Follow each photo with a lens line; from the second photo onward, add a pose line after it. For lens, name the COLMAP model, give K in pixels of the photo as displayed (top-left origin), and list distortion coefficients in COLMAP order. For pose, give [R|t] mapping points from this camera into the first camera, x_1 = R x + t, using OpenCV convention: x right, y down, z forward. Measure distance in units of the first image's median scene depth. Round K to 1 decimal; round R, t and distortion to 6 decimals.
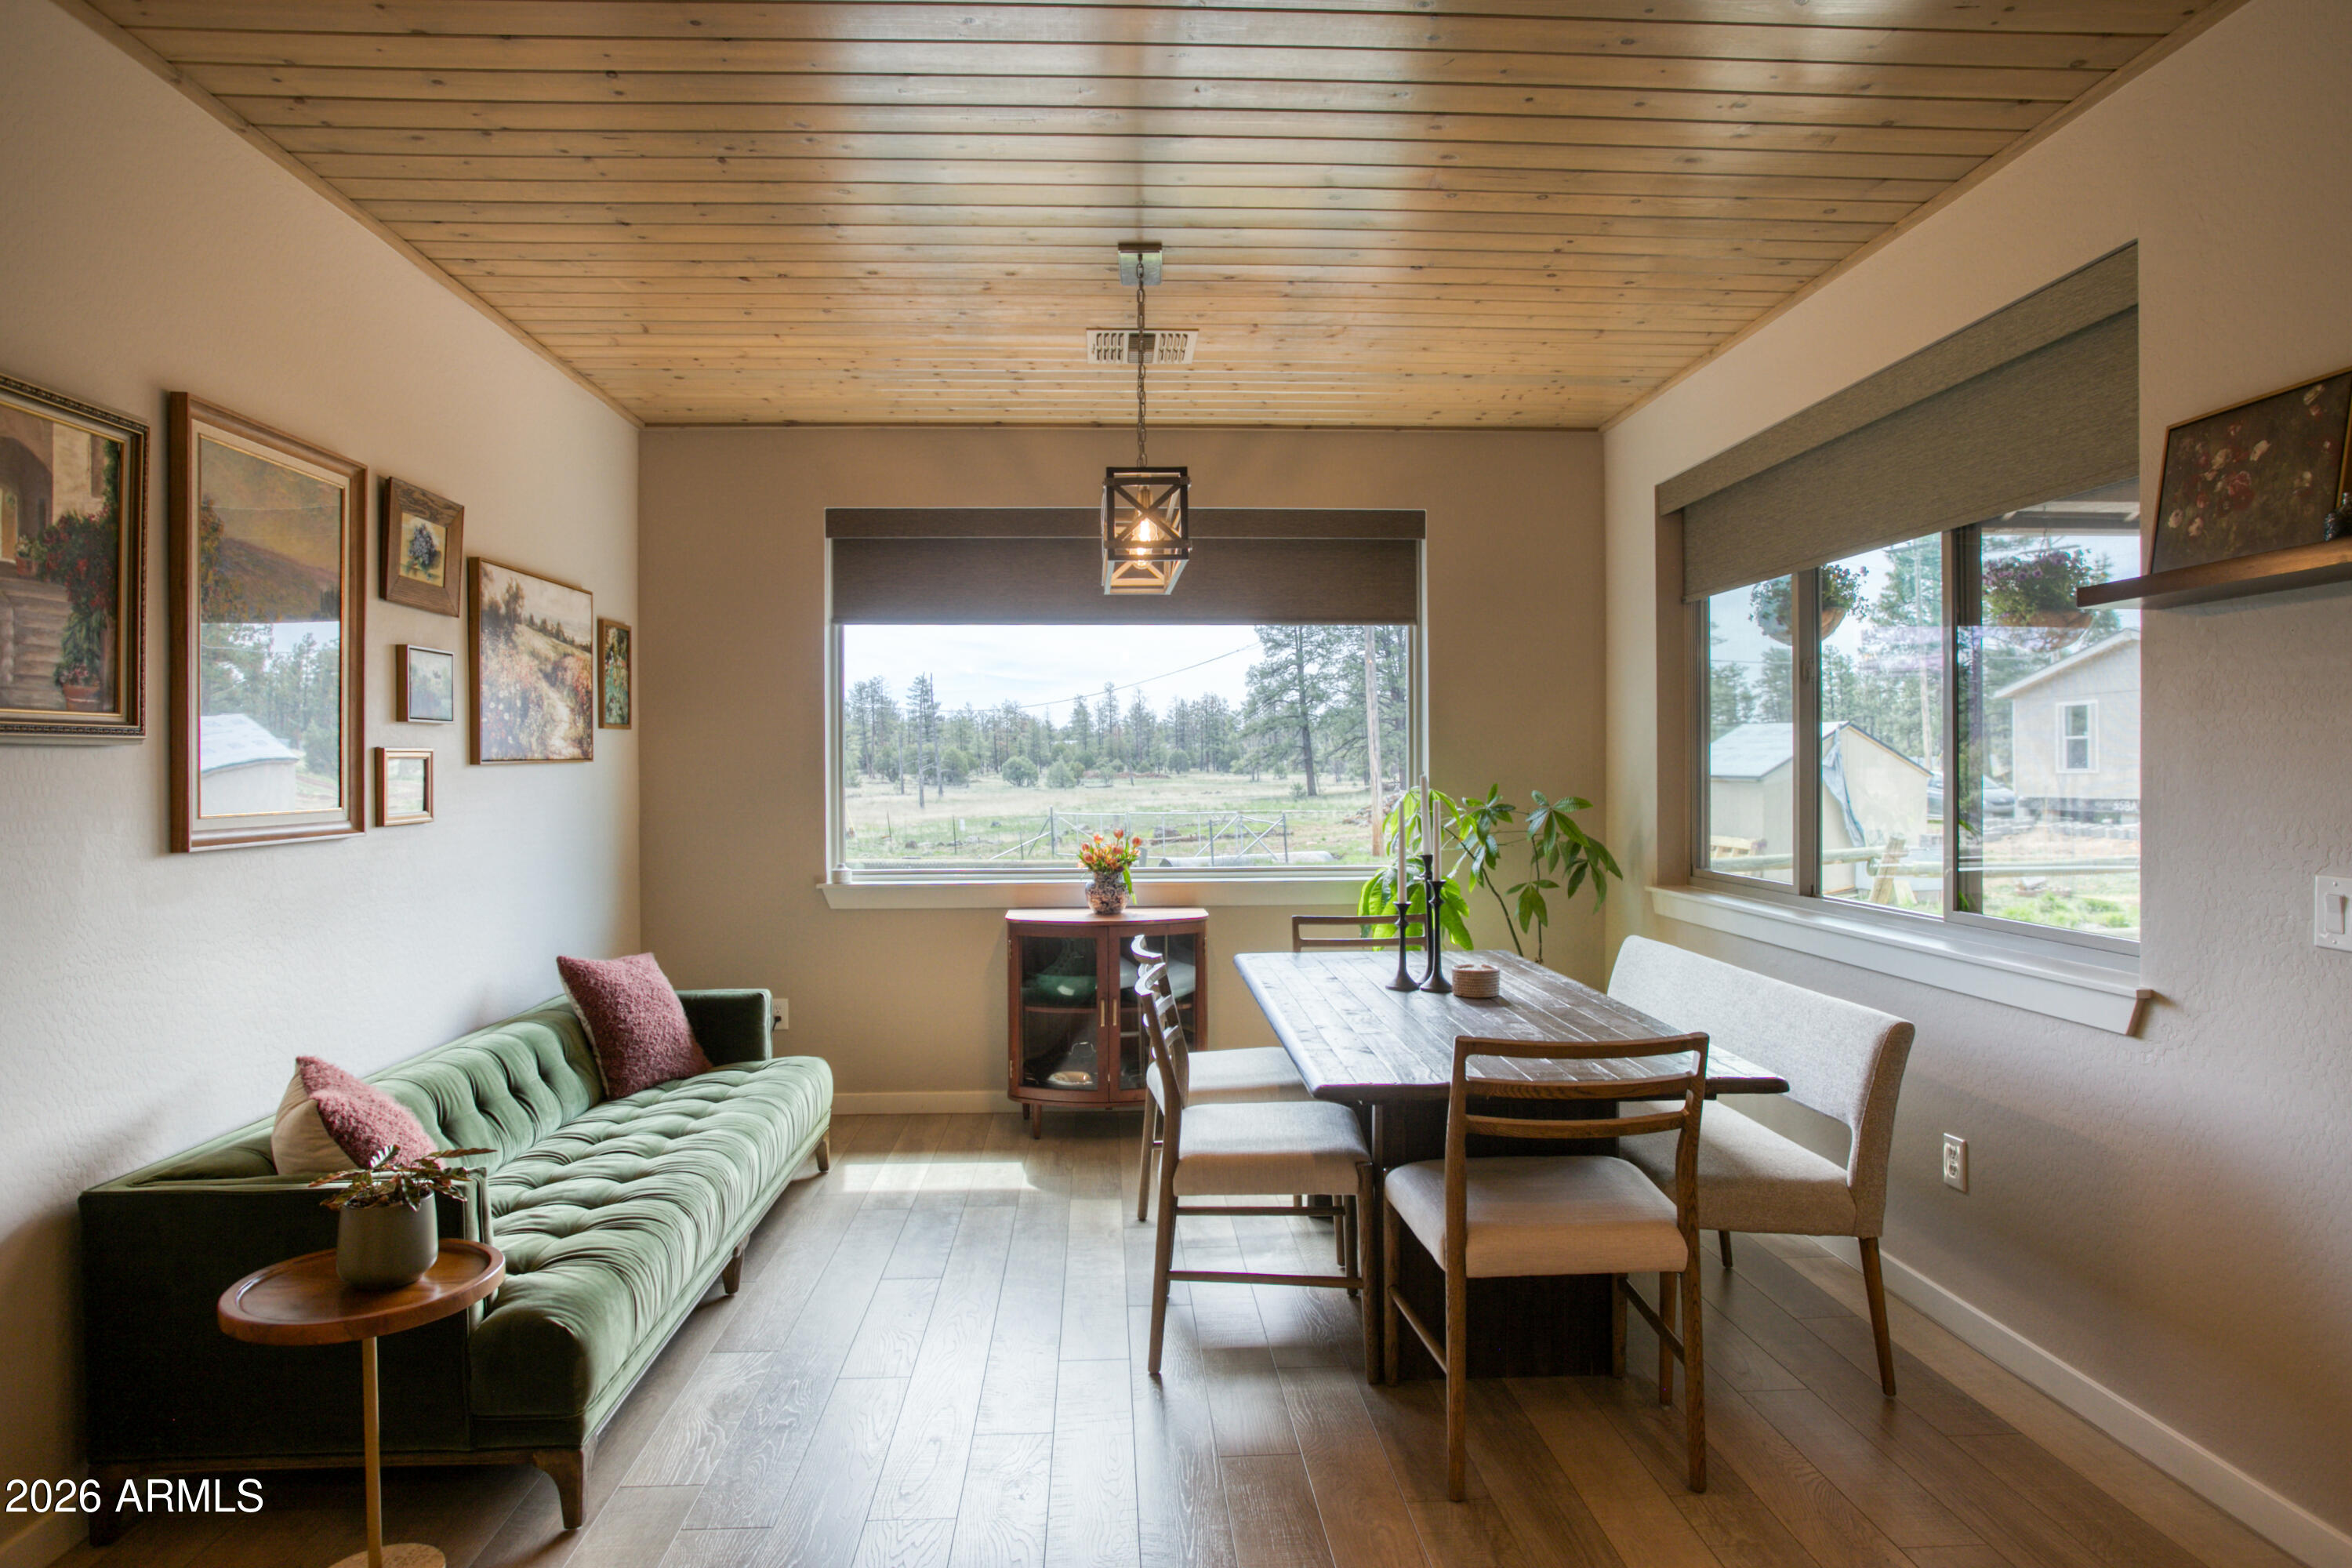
lens RADIAL K [[1405.2, 0, 1161.0], [0, 1405.2, 793.4], [0, 0, 1]] dist [-0.037294, -0.001529]
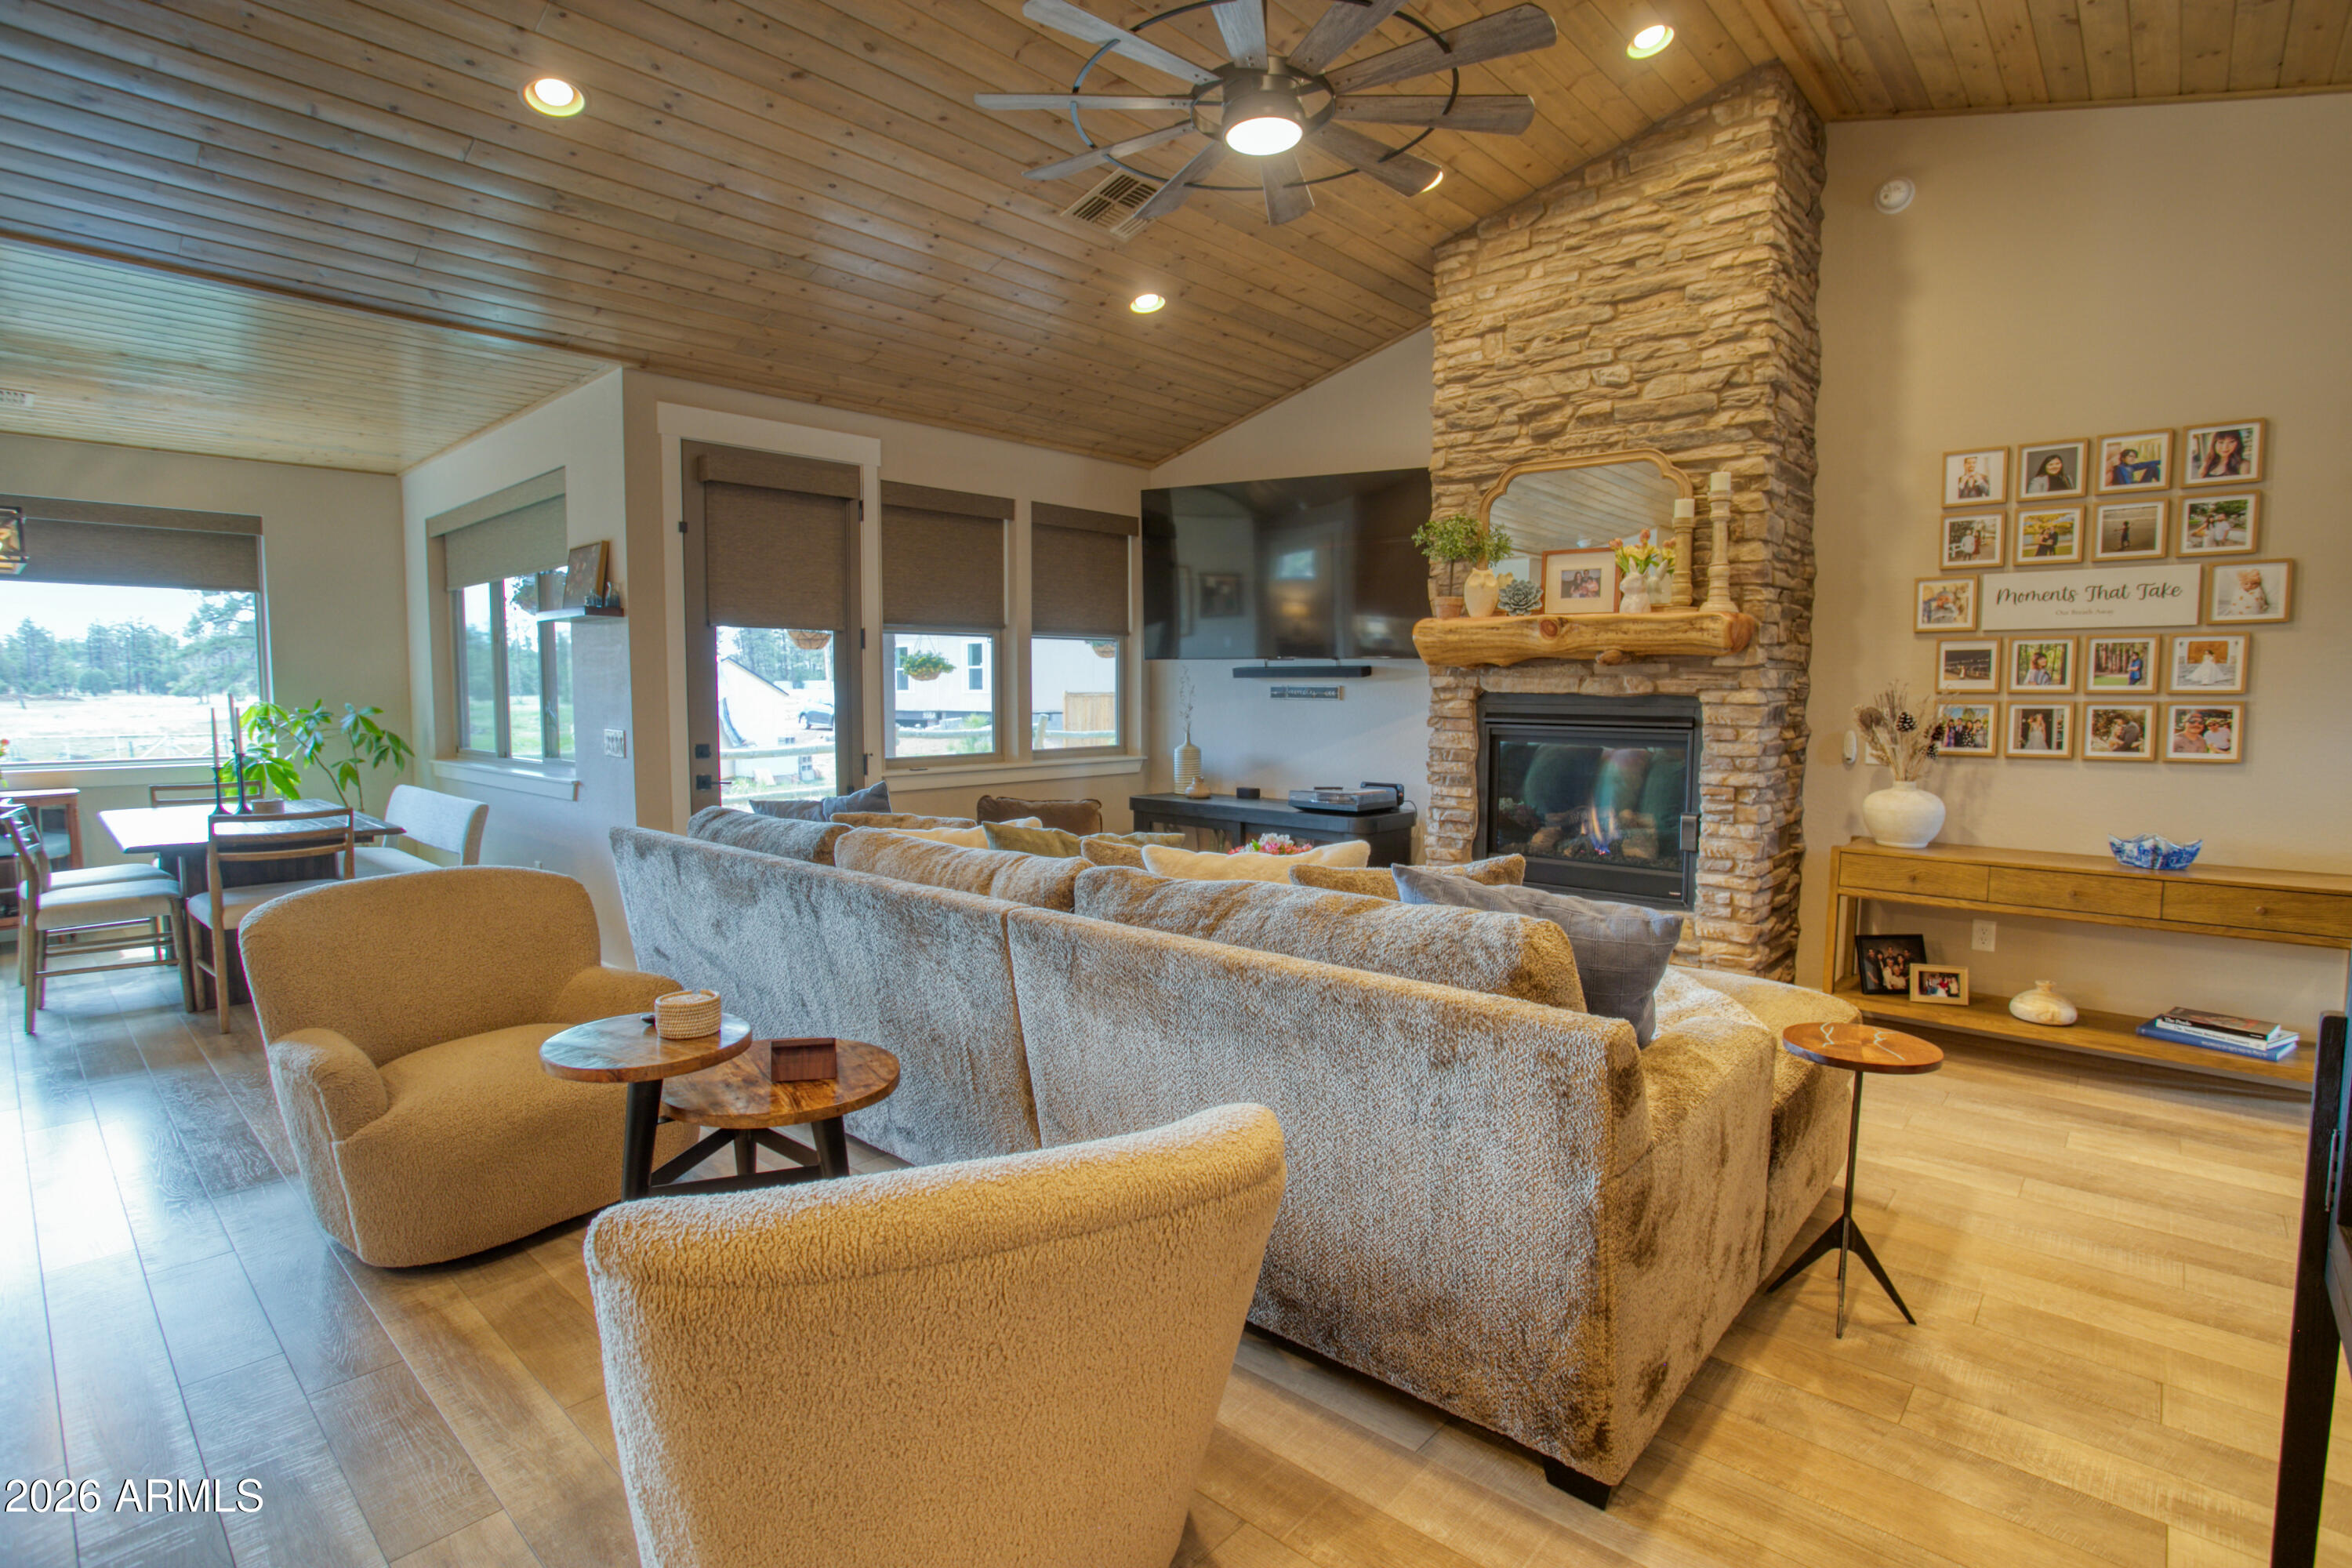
lens RADIAL K [[1152.1, 0, 1161.5], [0, 1152.1, 765.0], [0, 0, 1]] dist [-0.049741, 0.018022]
pose [[0.714931, -0.044693, 0.697765, 0.029091], [0.010865, 0.998545, 0.052826, 0.010802], [-0.699111, -0.030186, 0.714376, -0.584450]]
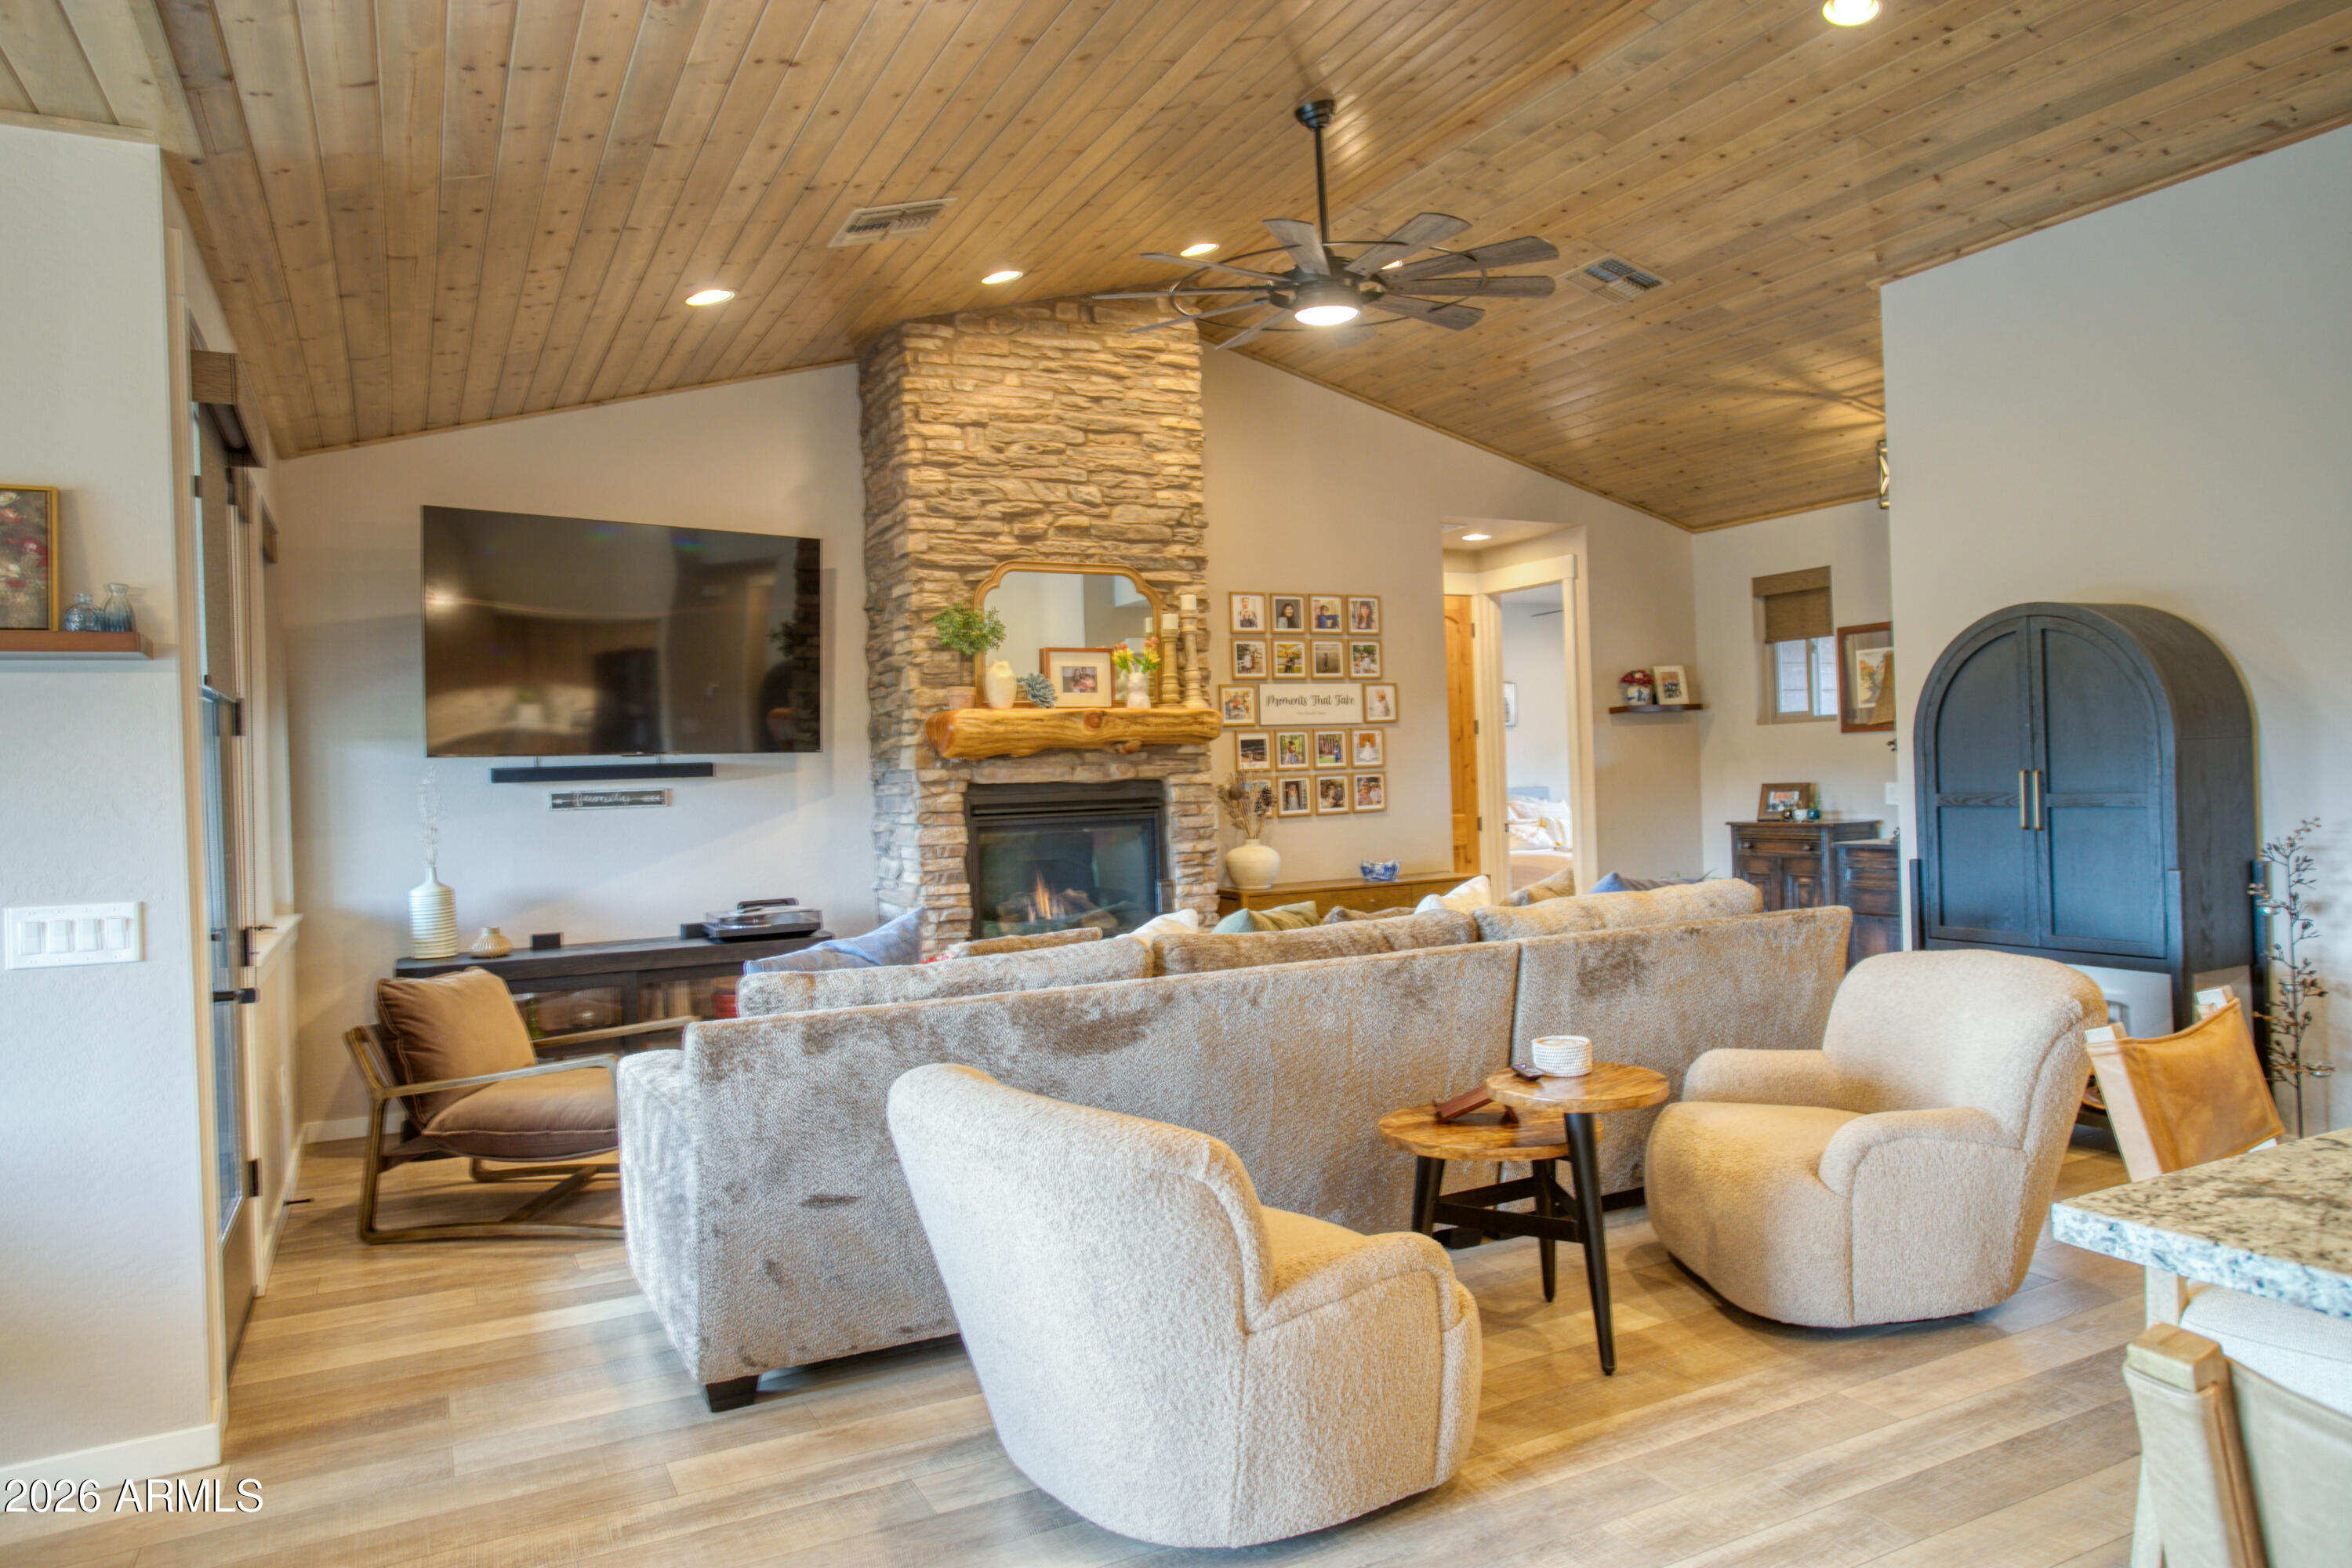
lens RADIAL K [[1585.3, 0, 1151.7], [0, 1585.3, 776.1], [0, 0, 1]] dist [-0.044605, 0.027416]
pose [[-0.401109, 0.012365, 0.915947, -0.341420], [0.053774, 0.998502, 0.010069, -0.007586], [-0.914451, 0.053293, -0.401173, 0.271916]]
